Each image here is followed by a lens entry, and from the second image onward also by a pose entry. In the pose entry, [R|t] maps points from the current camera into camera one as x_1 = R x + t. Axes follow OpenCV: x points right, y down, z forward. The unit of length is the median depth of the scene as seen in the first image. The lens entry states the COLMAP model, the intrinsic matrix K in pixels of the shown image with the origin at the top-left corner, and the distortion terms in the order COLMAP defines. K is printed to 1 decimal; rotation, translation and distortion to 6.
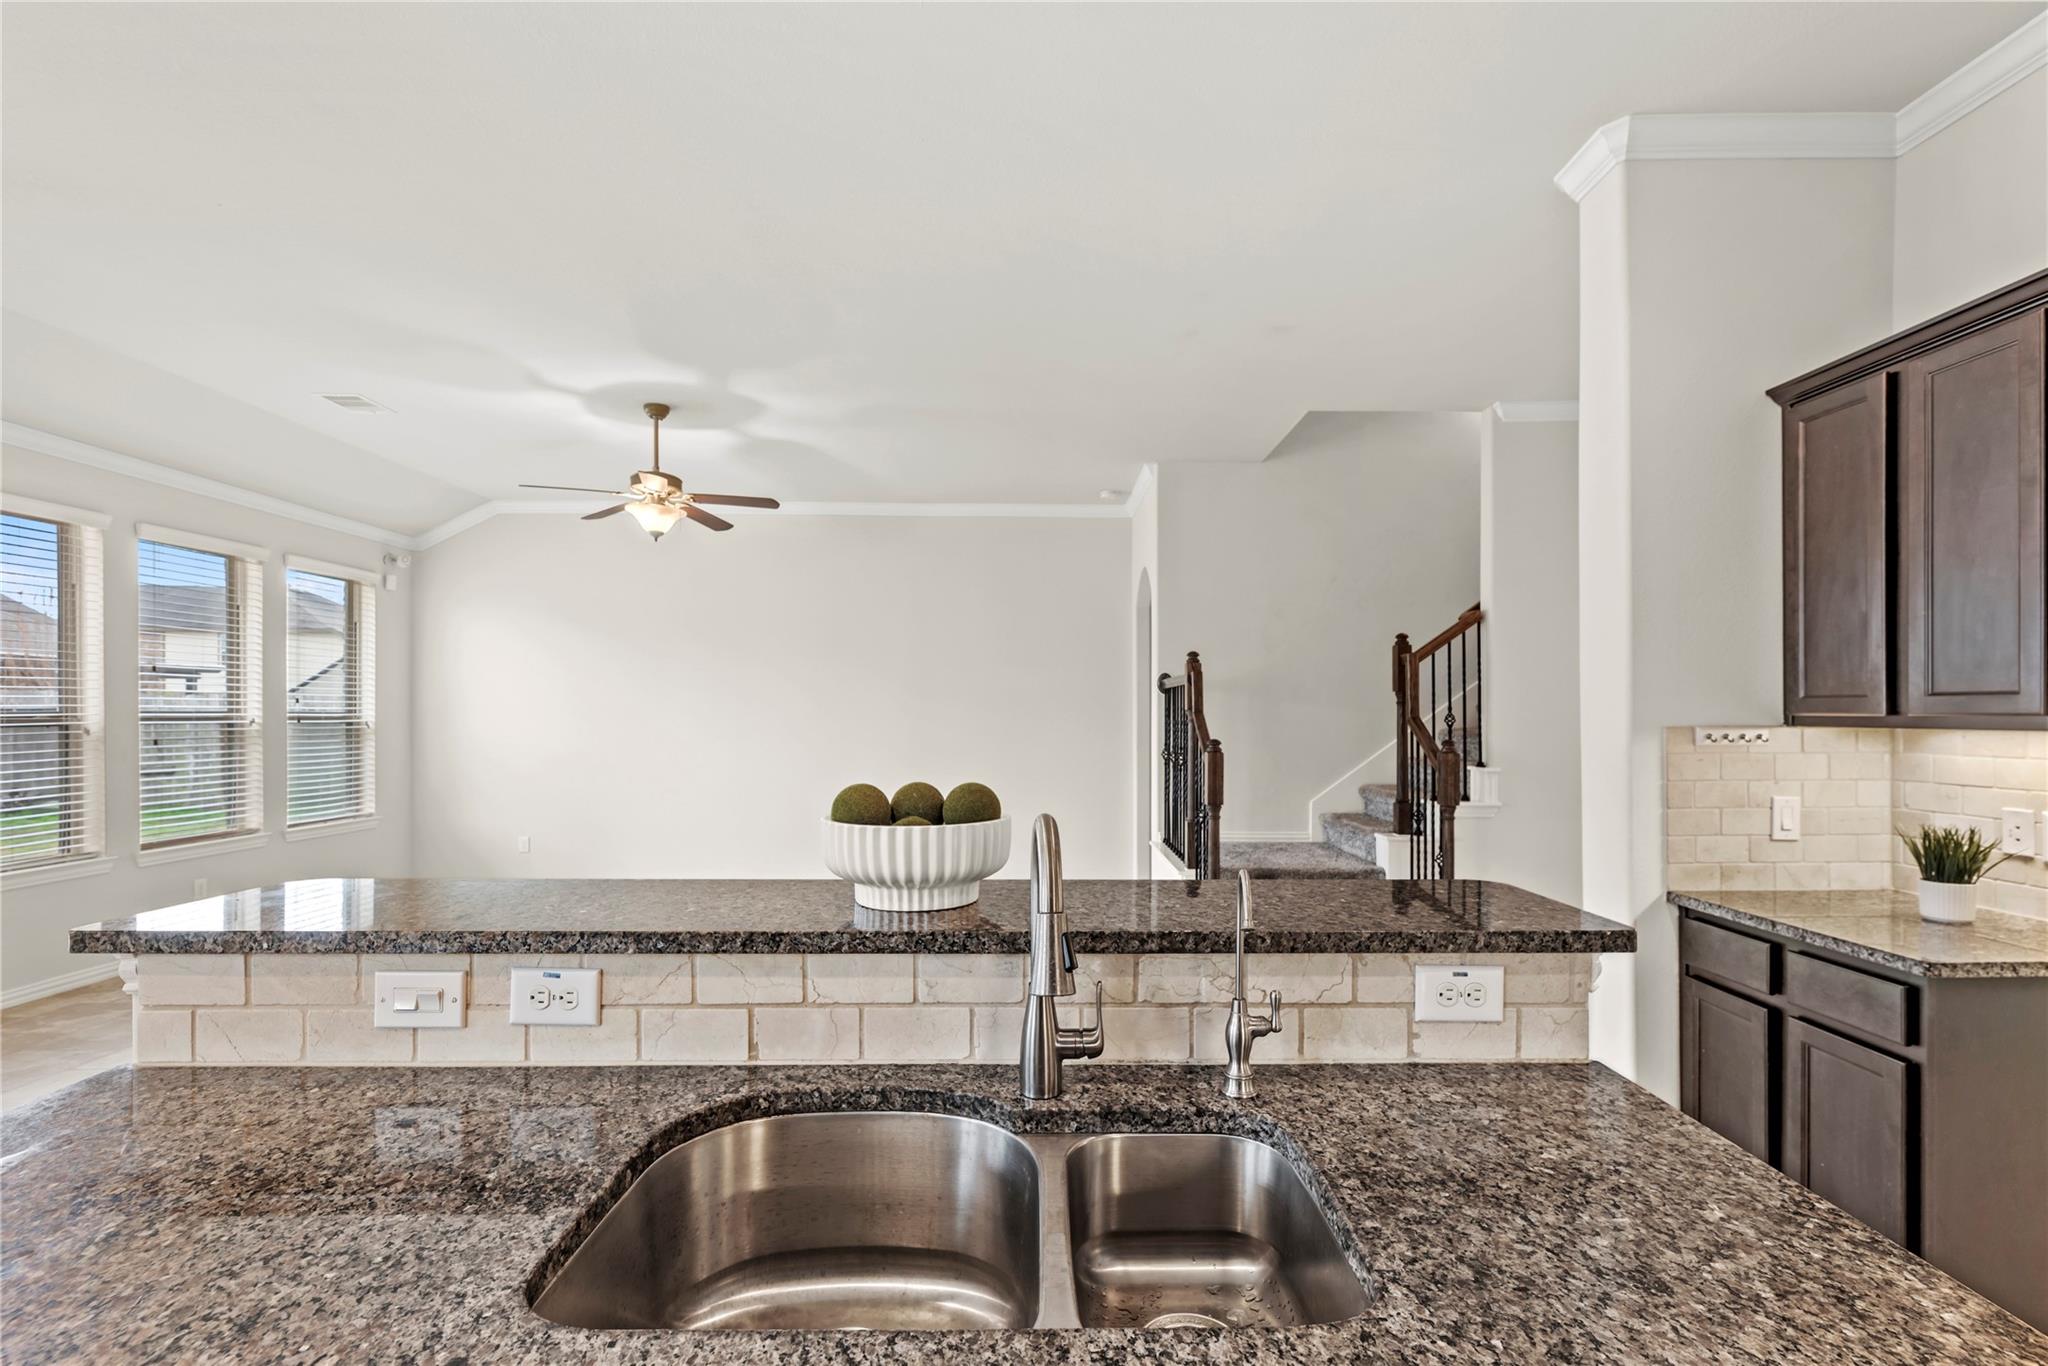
lens RADIAL K [[898.3, 0, 1031.1], [0, 898.3, 714.1], [0, 0, 1]] dist [0.000161, 0.000053]
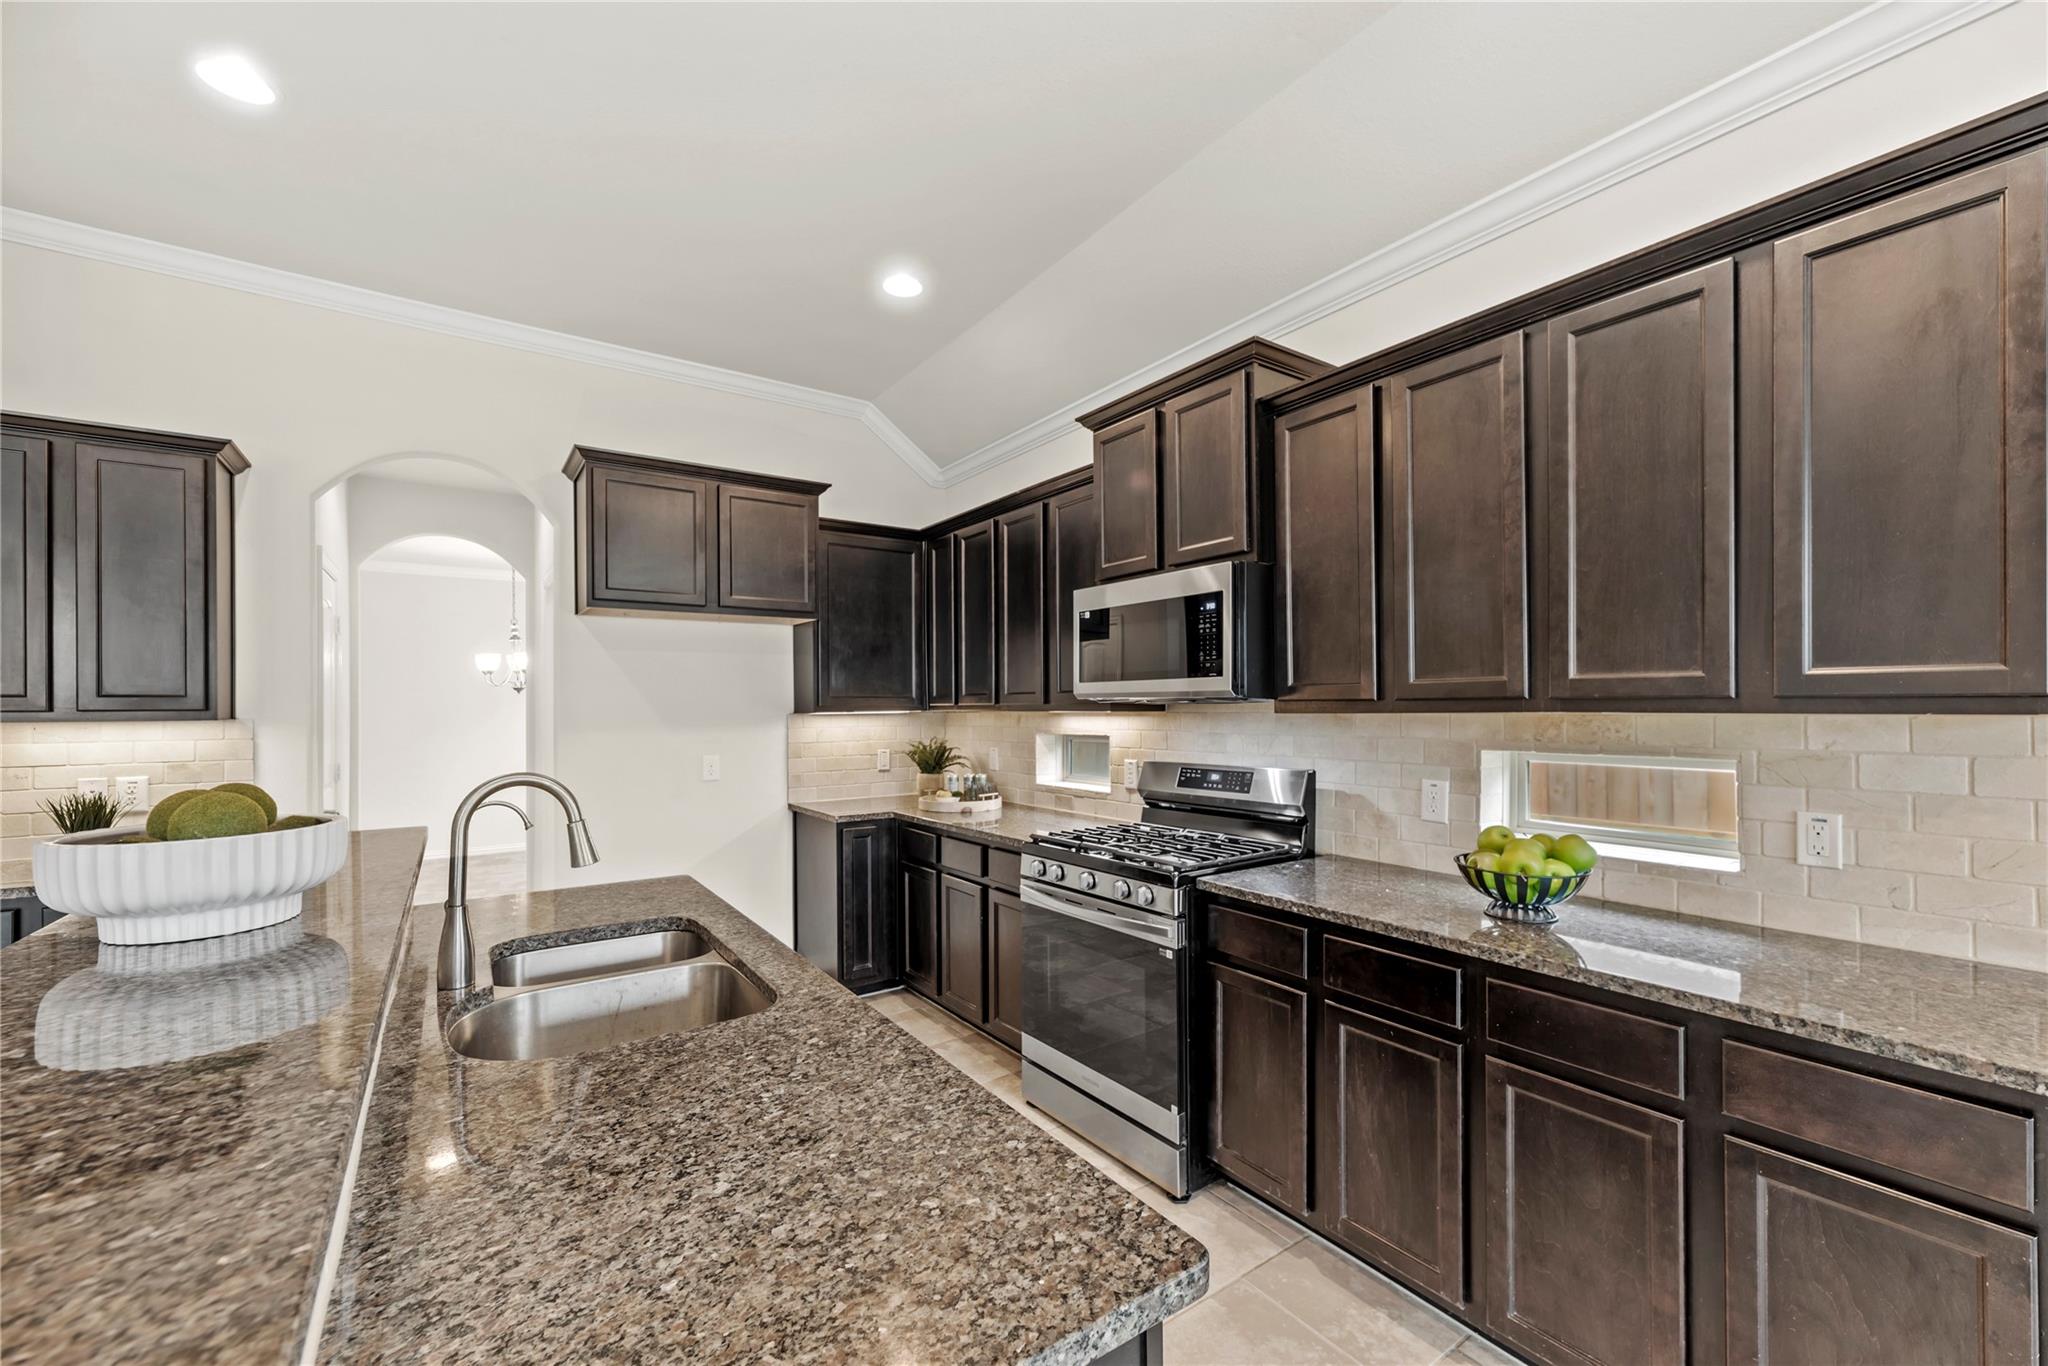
lens RADIAL K [[822.1, 0, 1032.6], [0, 822.1, 705.0], [0, 0, 1]] dist [0.001247, 0.000083]
pose [[-0.561593, 0.003800, 0.827405, -0.816901], [0.007491, 0.999972, 0.000492, 0.001954], [-0.827380, 0.006474, -0.561606, 0.528792]]
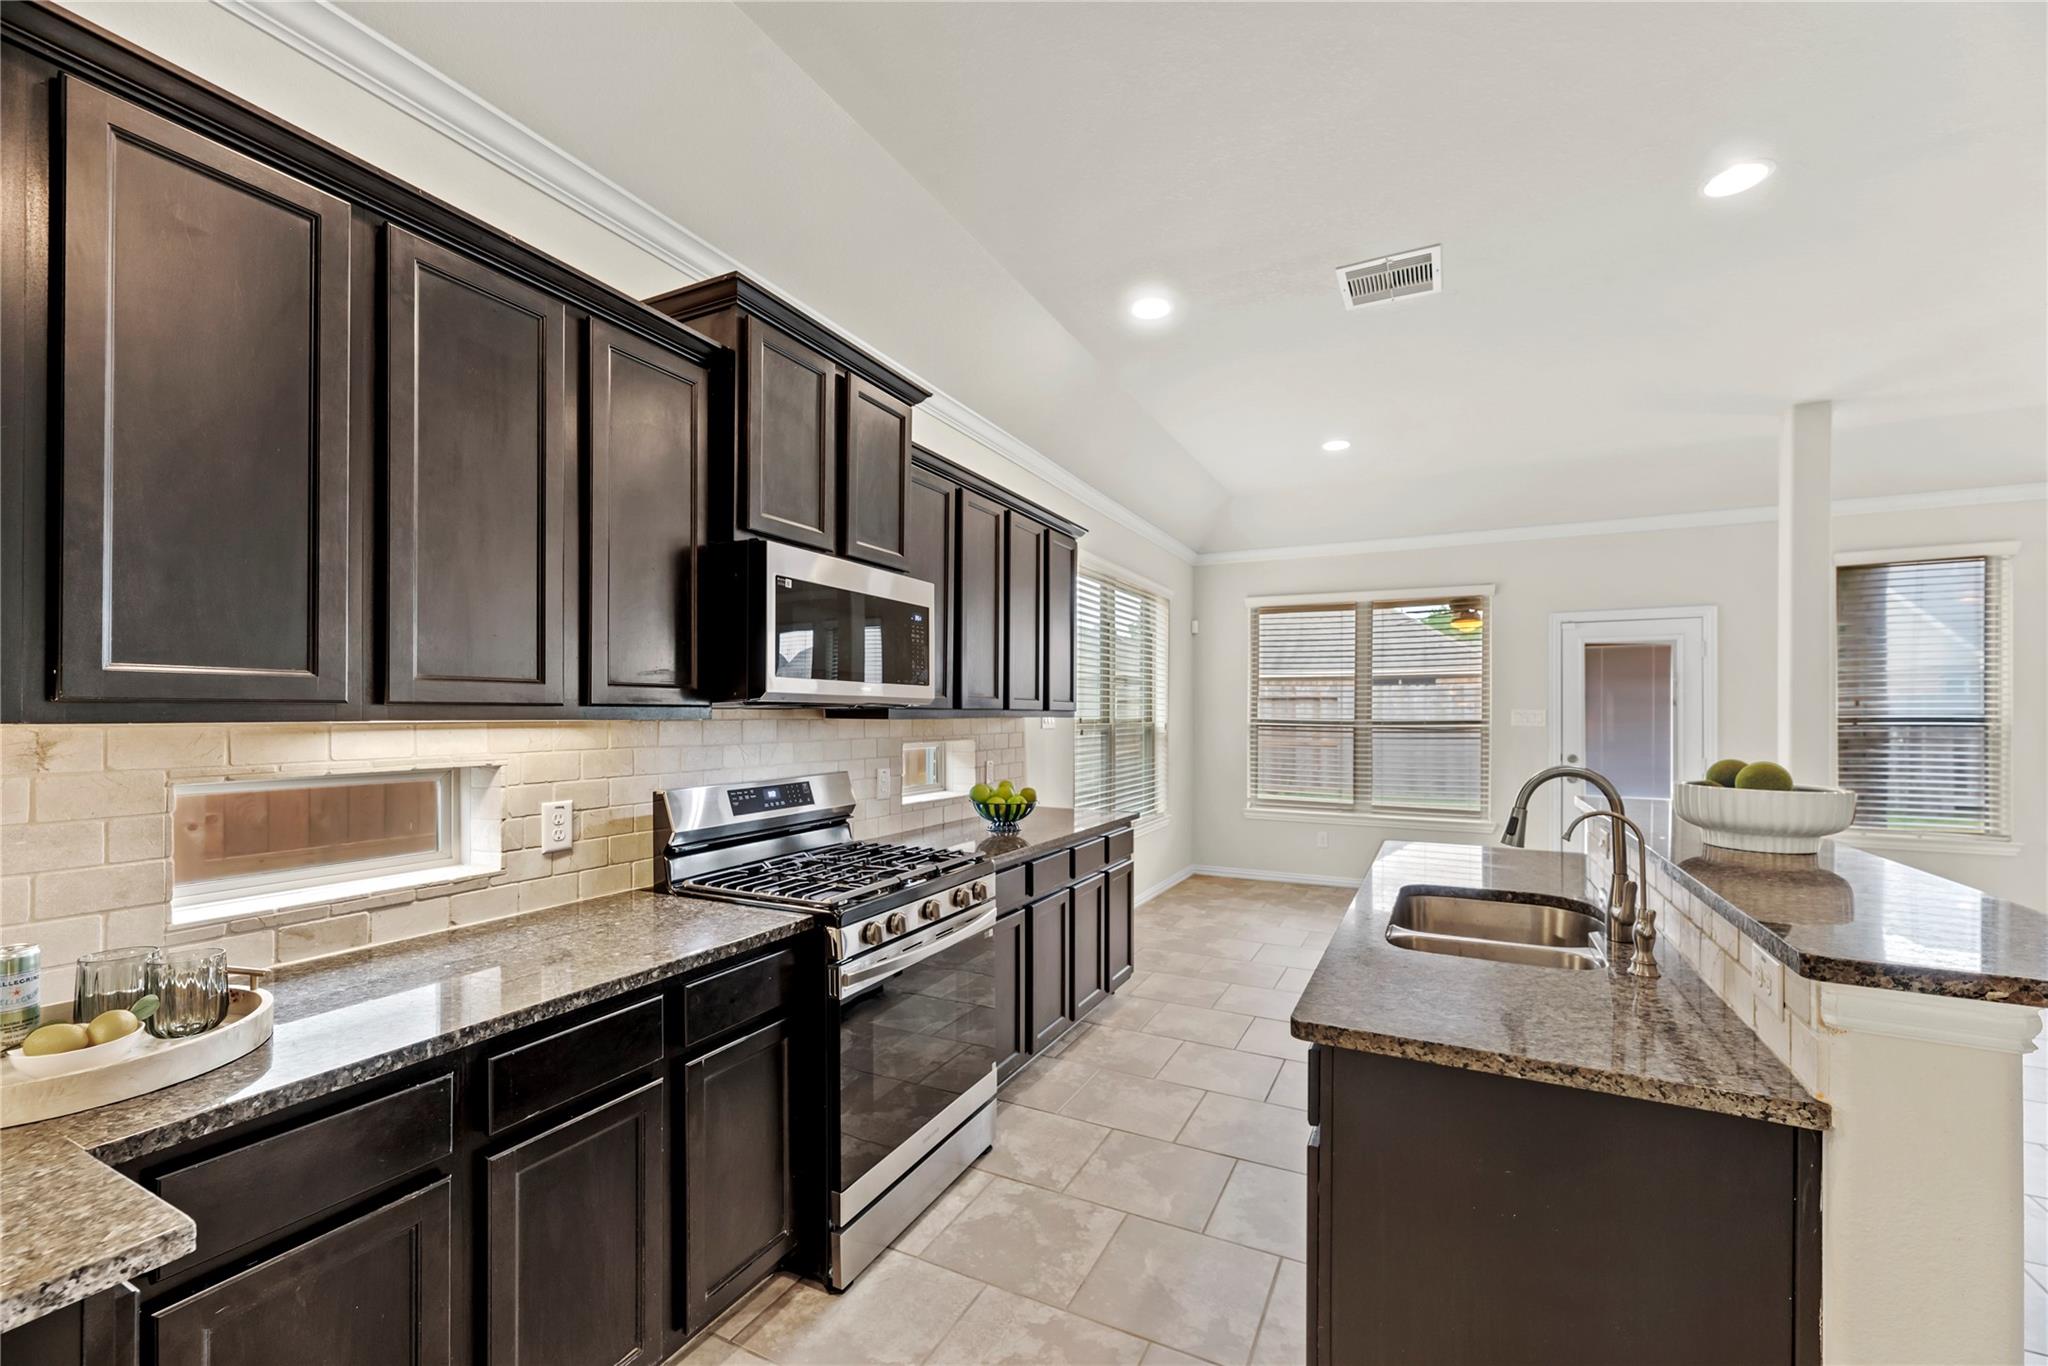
lens RADIAL K [[836.7, 0, 1055.2], [0, 836.7, 710.4], [0, 0, 1]] dist [-0.000436, -0.000021]
pose [[-0.438244, -0.005967, -0.898836, 1.015331], [-0.007445, 0.999968, -0.003009, 0.004983], [0.898825, 0.005373, -0.438274, 0.404824]]
